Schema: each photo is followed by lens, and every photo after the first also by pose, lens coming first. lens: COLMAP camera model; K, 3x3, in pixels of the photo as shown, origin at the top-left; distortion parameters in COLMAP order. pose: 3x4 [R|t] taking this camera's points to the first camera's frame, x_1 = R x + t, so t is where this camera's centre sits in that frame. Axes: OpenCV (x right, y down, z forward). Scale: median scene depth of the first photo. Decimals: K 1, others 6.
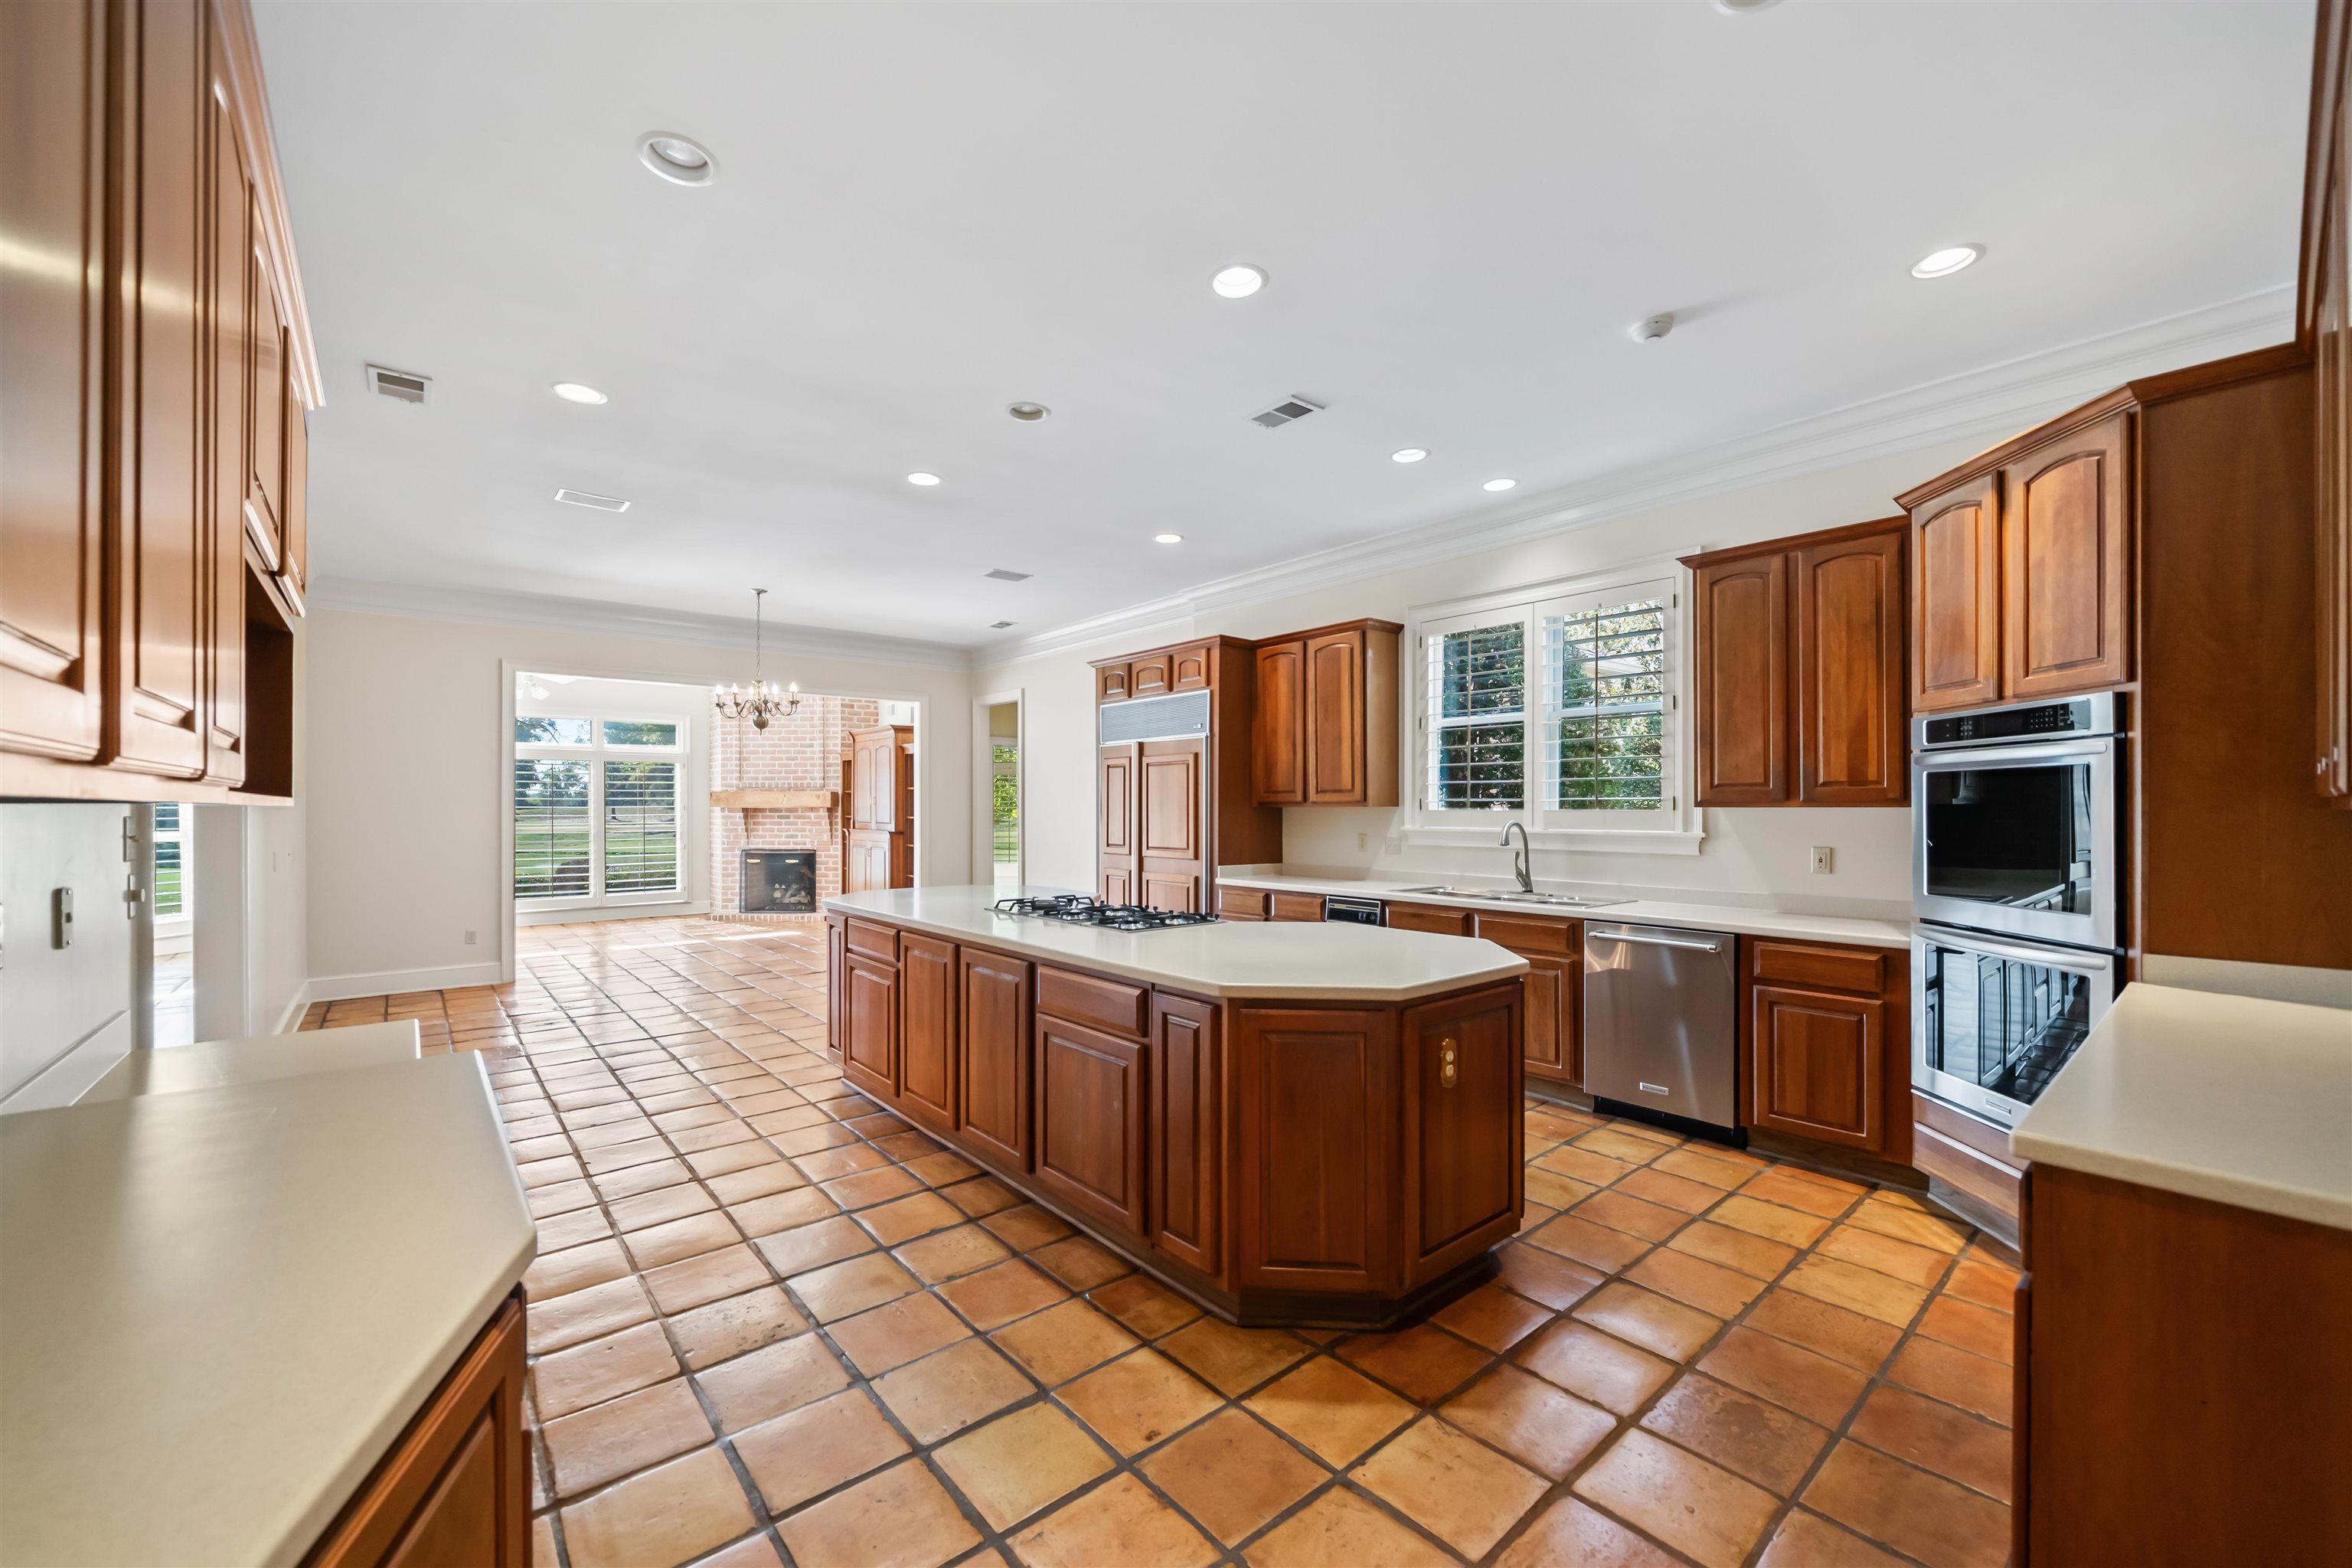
lens RADIAL K [[906.7, 0, 1168.0], [0, 906.7, 805.9], [0, 0, 1]] dist [-0.002363, 0.000185]
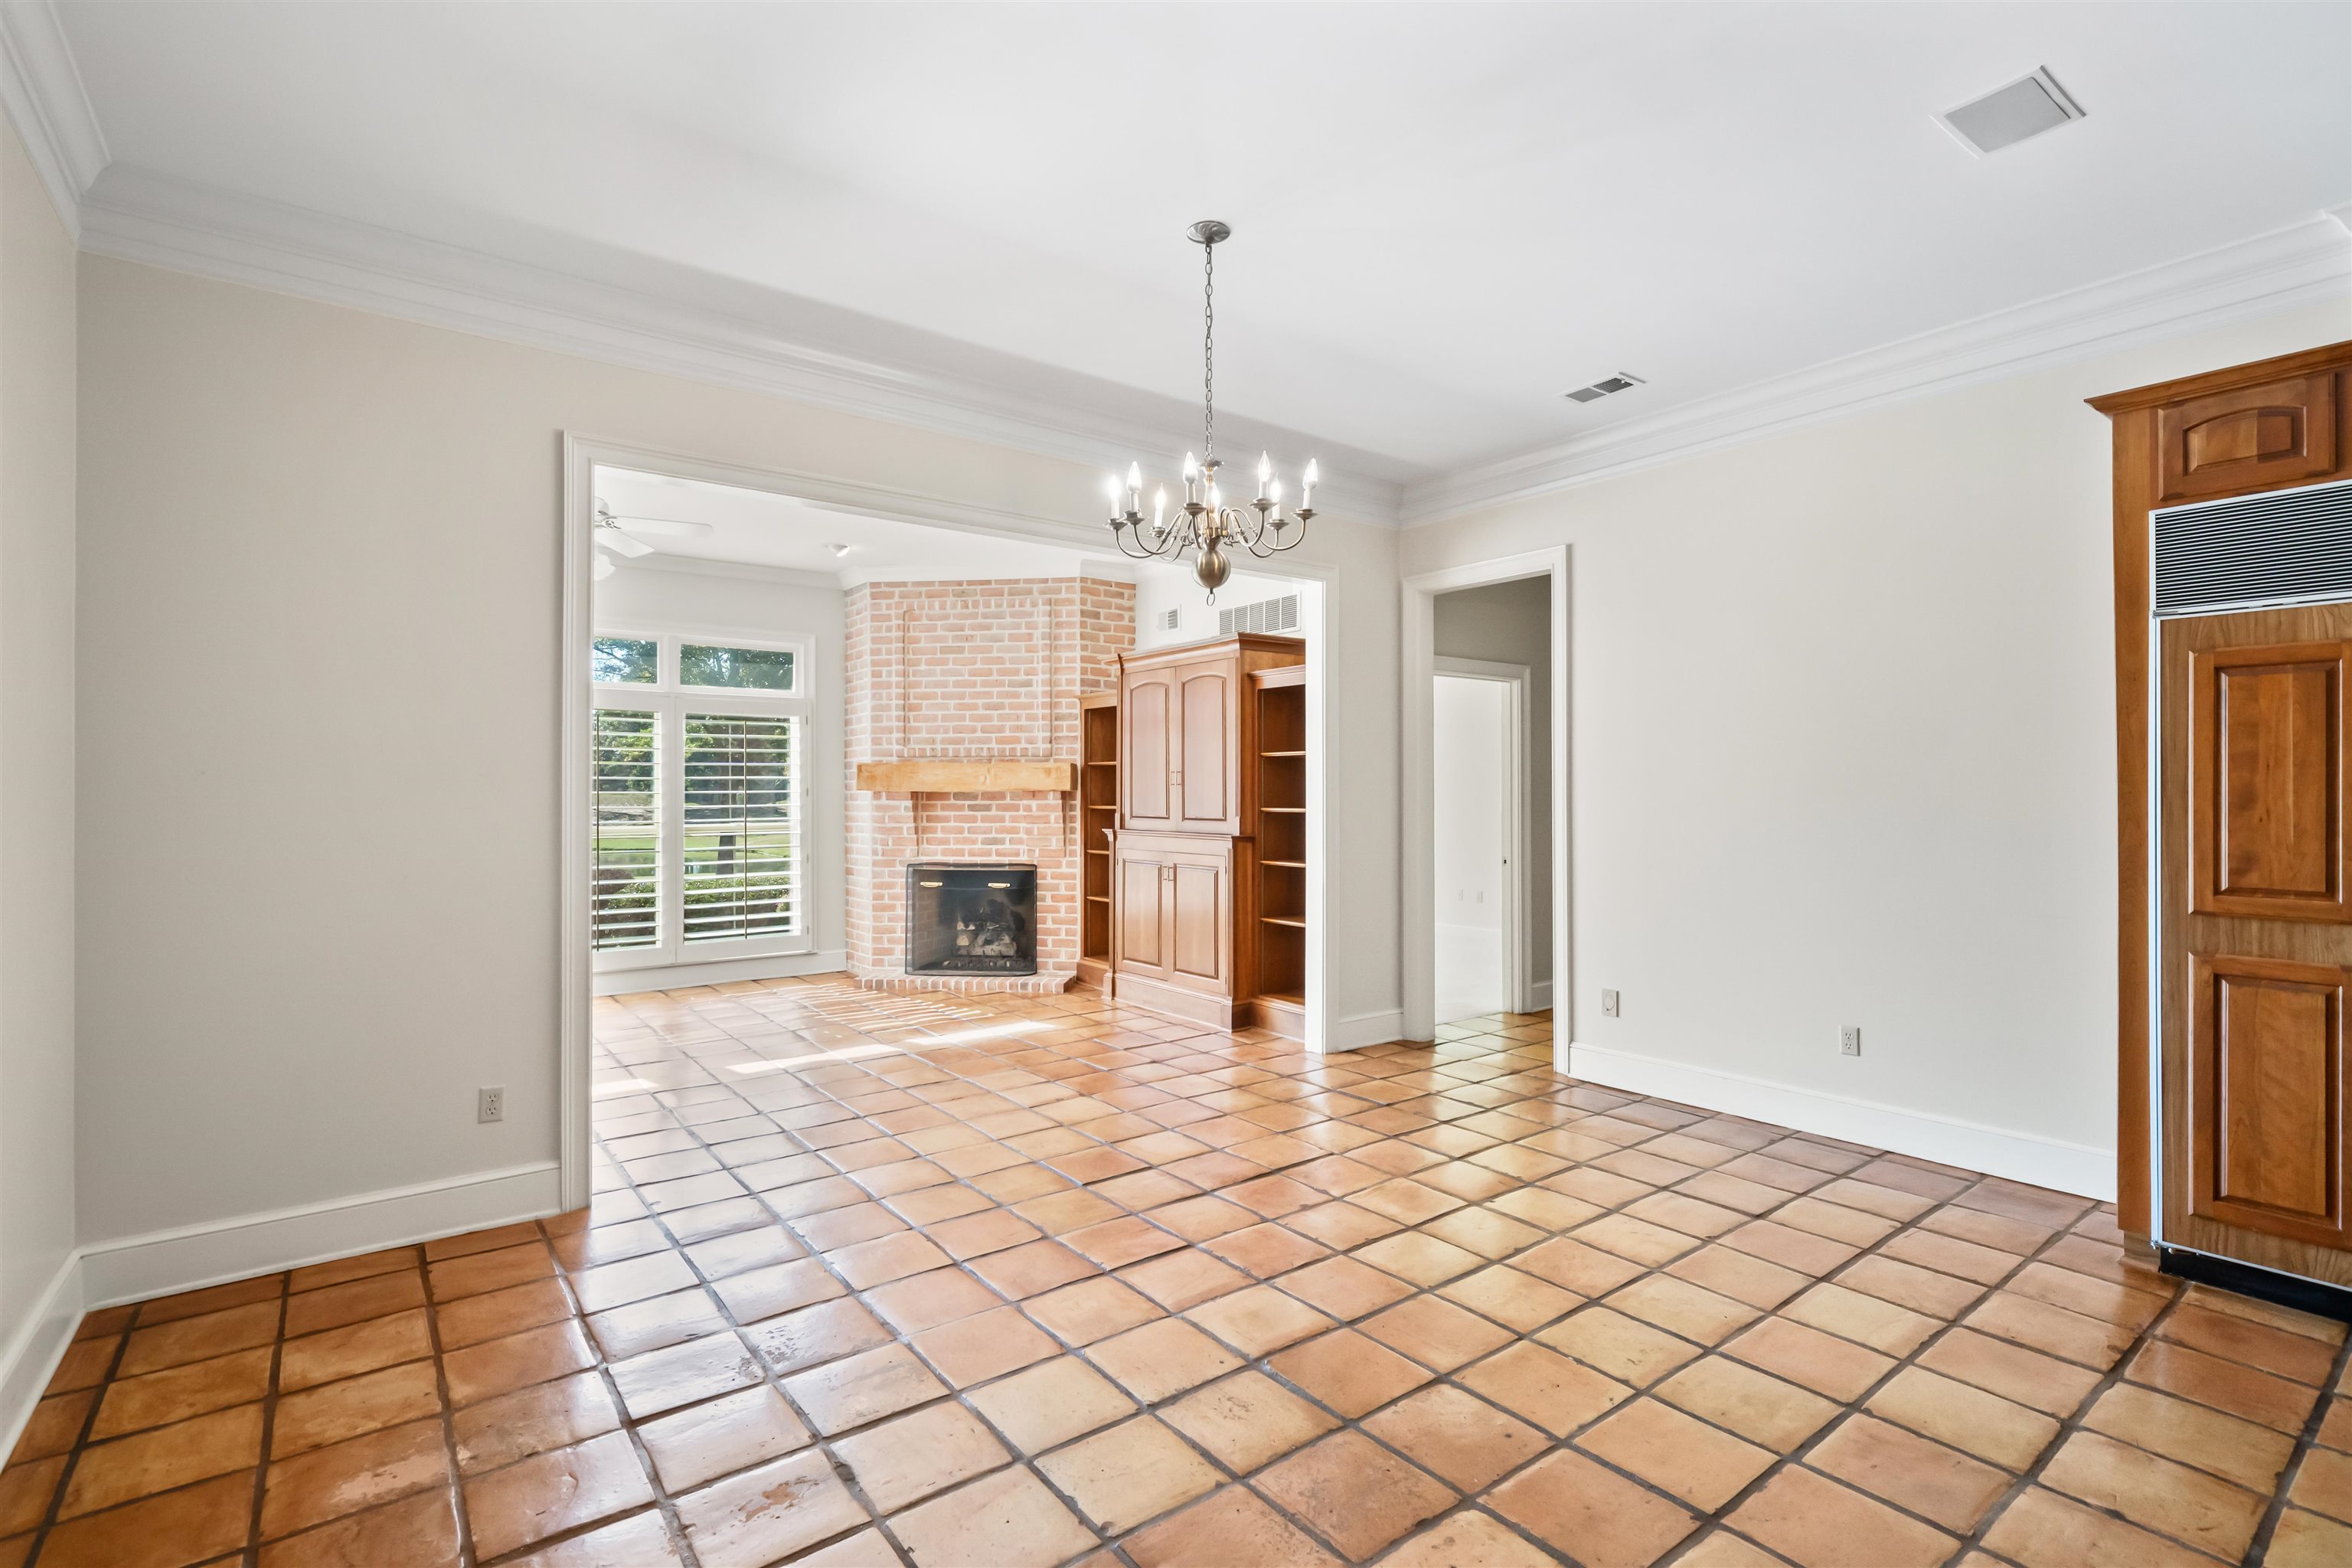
lens RADIAL K [[1081.5, 0, 1171.5], [0, 1081.5, 785.5], [0, 0, 1]] dist [-0.000588, 0.001168]
pose [[0.998433, -0.003043, -0.055884, -0.553318], [0.002842, 0.999989, -0.003668, 0.001806], [0.055895, 0.003504, 0.998431, 0.670886]]
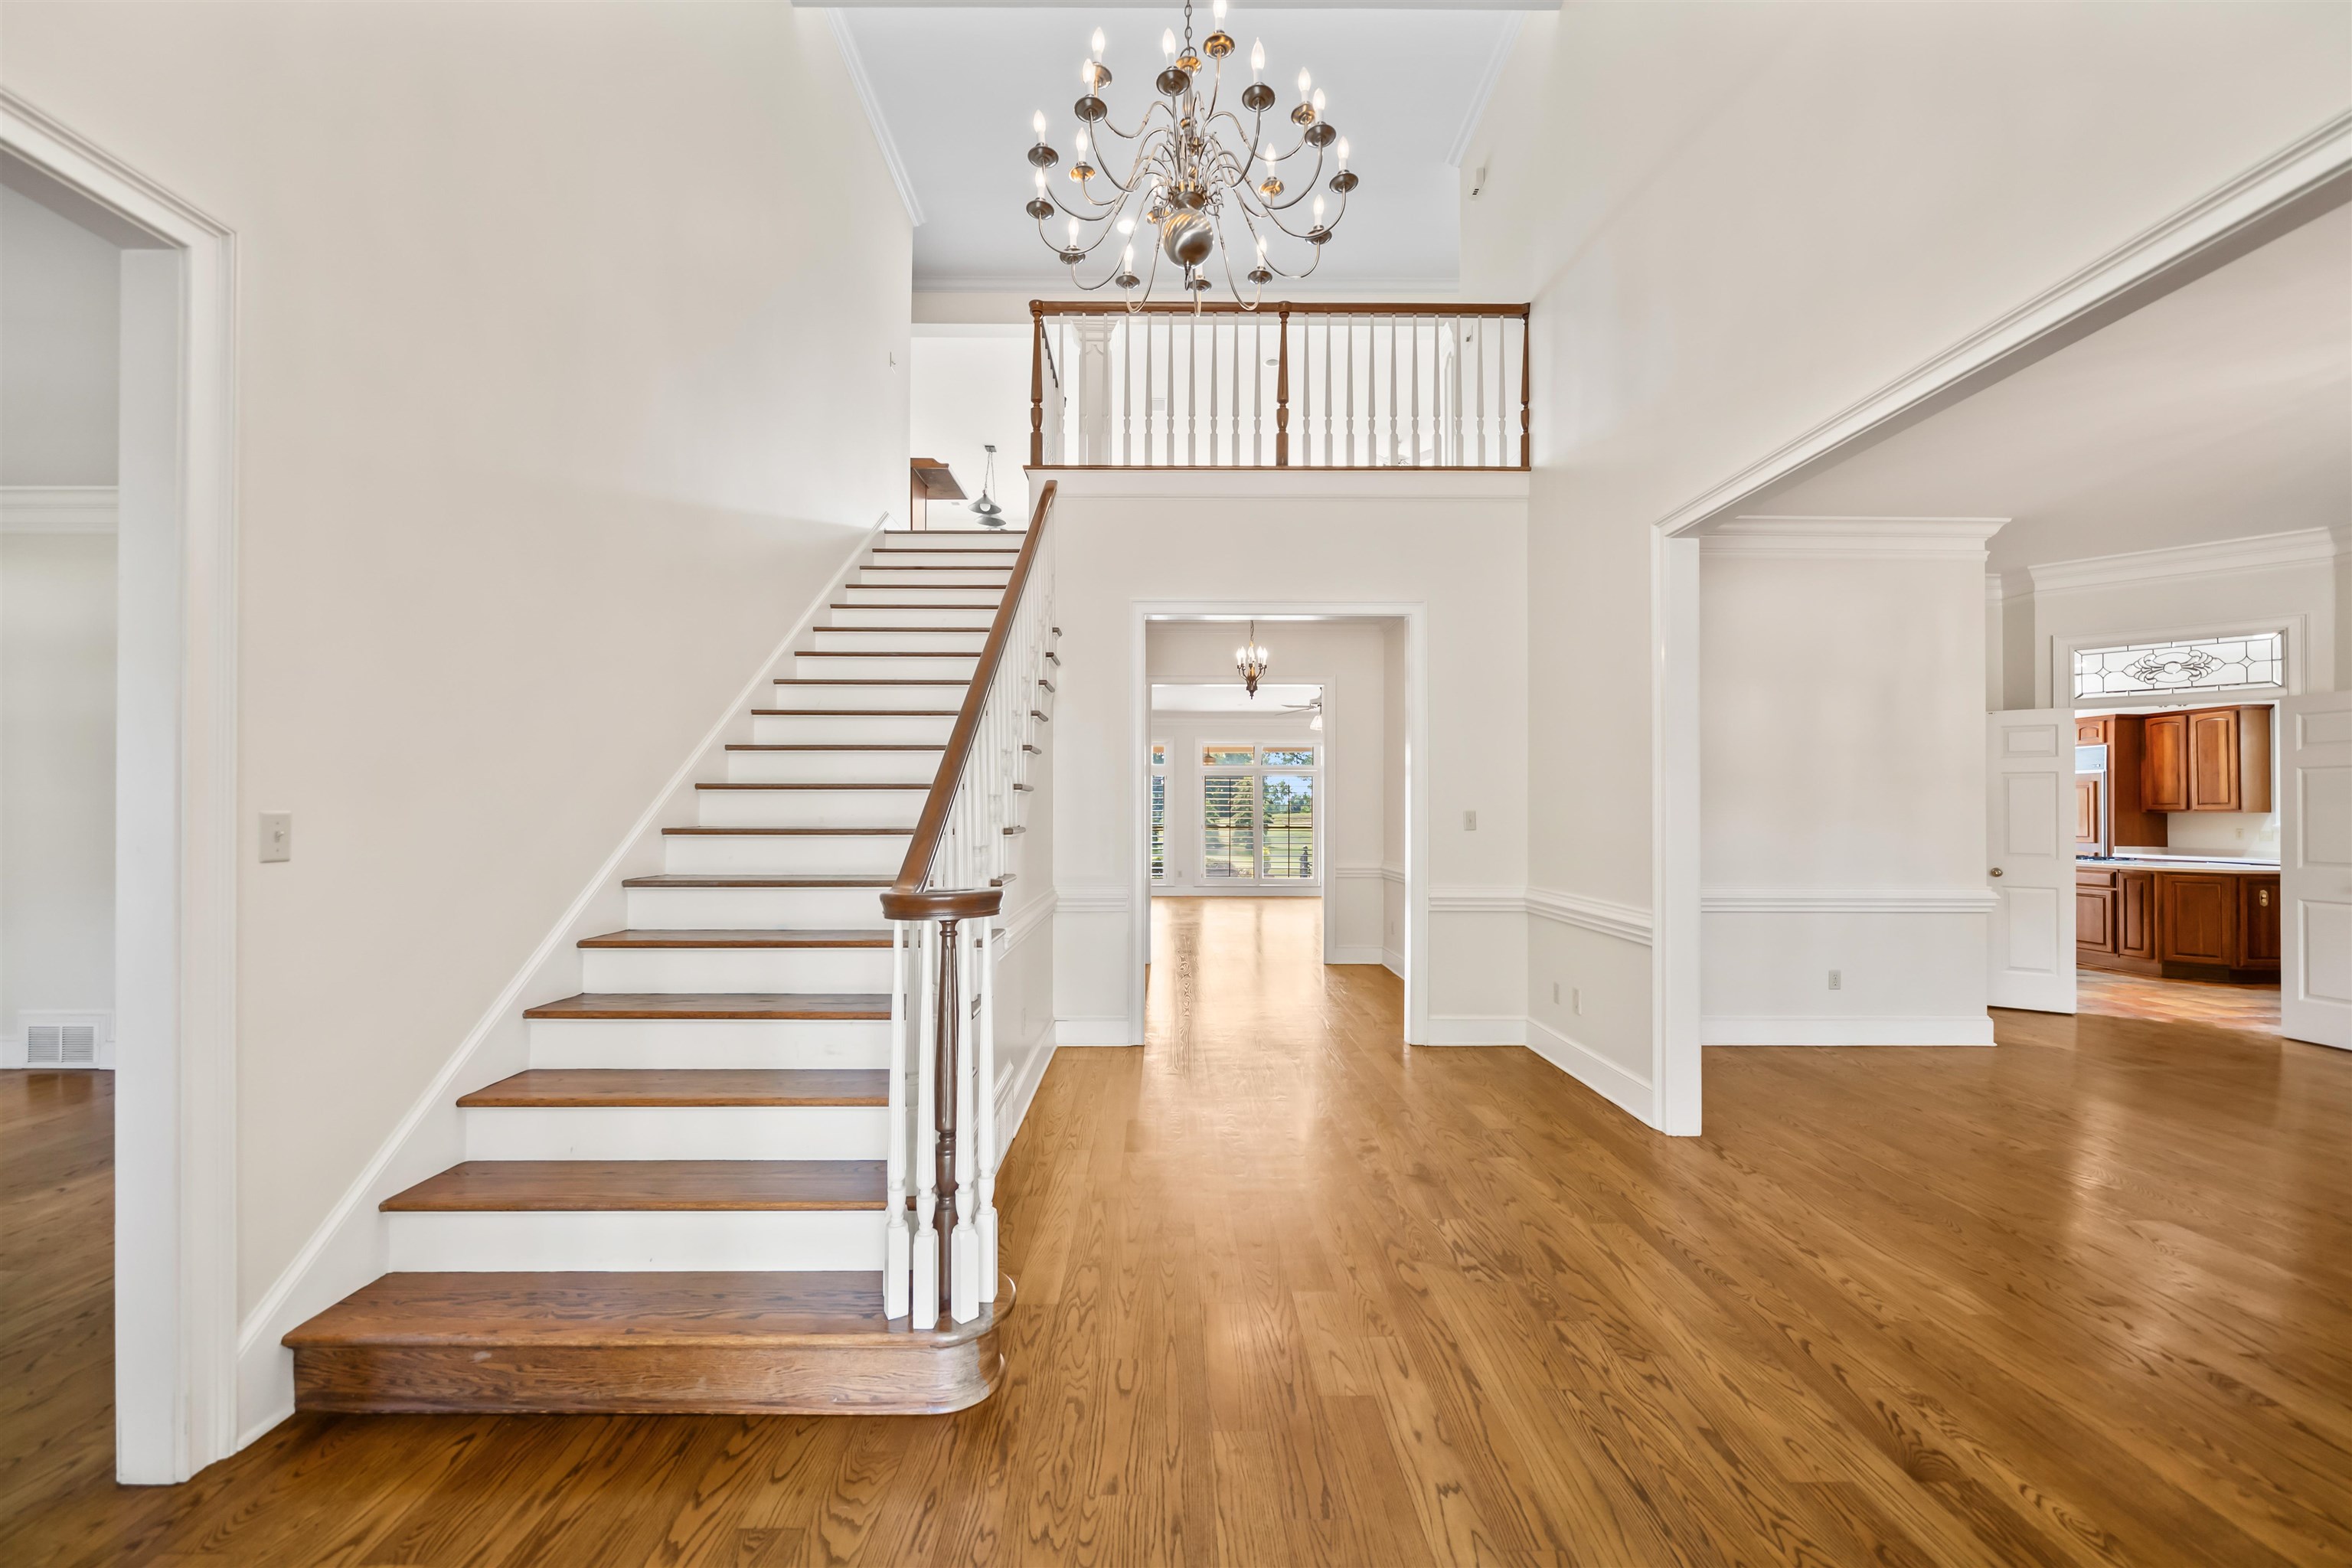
lens RADIAL K [[906.7, 0, 1170.9], [0, 906.7, 797.3], [0, 0, 1]] dist [-0.002363, 0.000185]
pose [[0.773165, -0.003786, -0.634194, -0.258531], [-0.001243, 0.999971, -0.007485, -0.013039], [0.634204, 0.006575, 0.773138, -1.584667]]
